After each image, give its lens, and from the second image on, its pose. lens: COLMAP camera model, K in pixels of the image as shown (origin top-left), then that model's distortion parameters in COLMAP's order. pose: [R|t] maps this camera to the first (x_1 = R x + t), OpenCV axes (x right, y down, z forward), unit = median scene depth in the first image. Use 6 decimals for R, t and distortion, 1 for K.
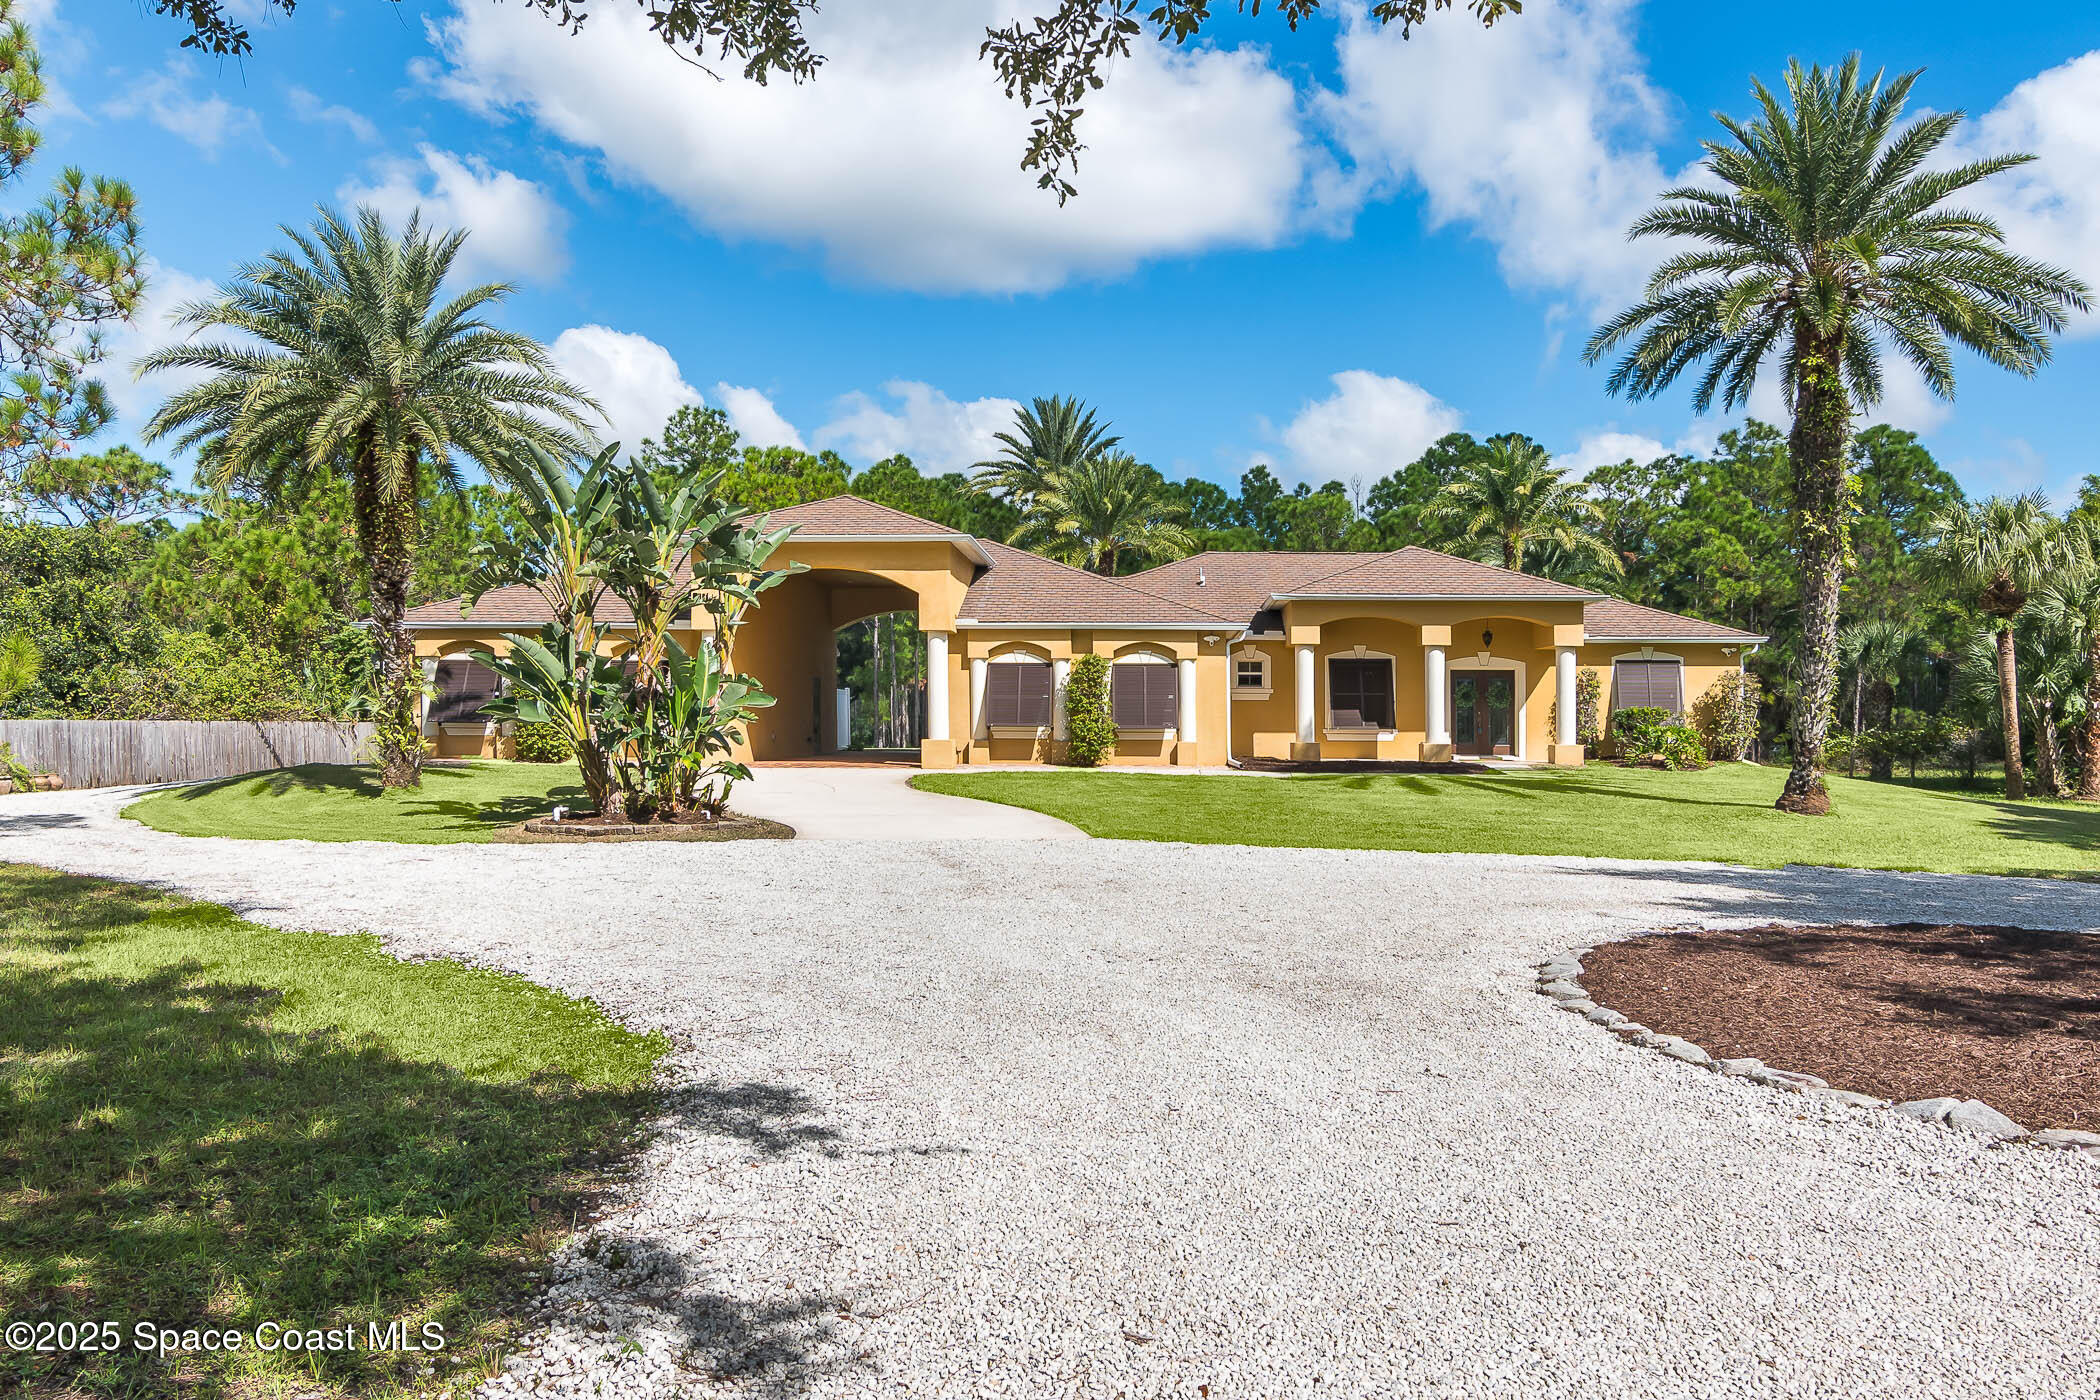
lens RADIAL K [[1014.9, 0, 1045.5], [0, 1014.9, 696.5], [0, 0, 1]] dist [-0.013009, -0.001167]
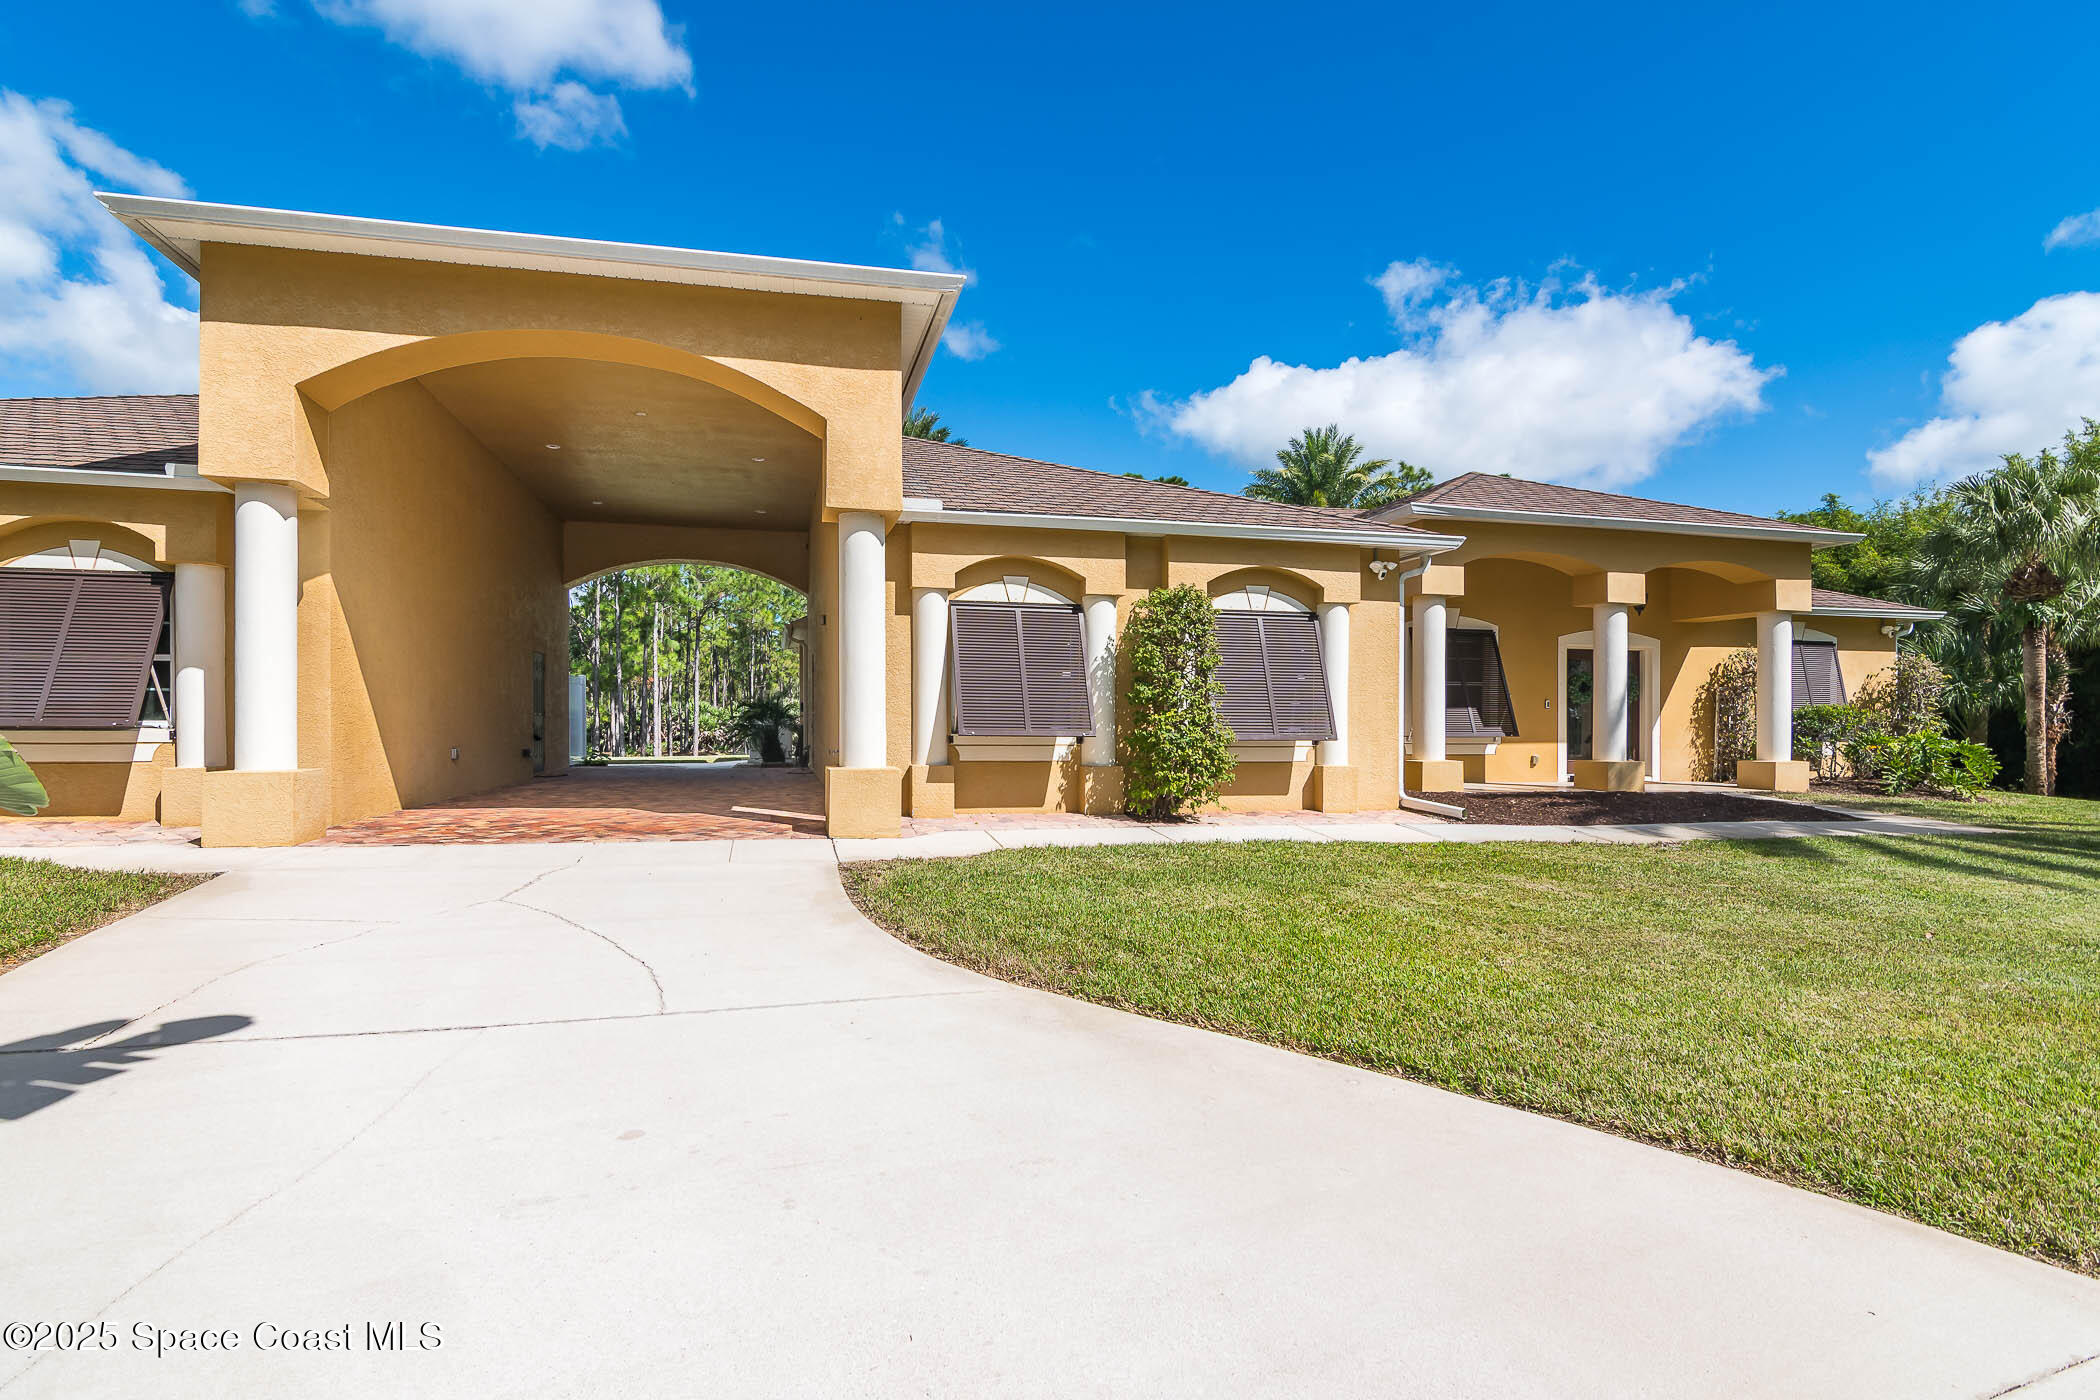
lens RADIAL K [[1014.9, 0, 1059.4], [0, 1014.9, 709.9], [0, 0, 1]] dist [-0.013009, -0.001167]
pose [[0.965079, 0.004830, 0.261915, -0.131877], [-0.008884, 0.999858, 0.014297, 0.010363], [-0.261808, -0.016125, 0.964985, 0.537255]]
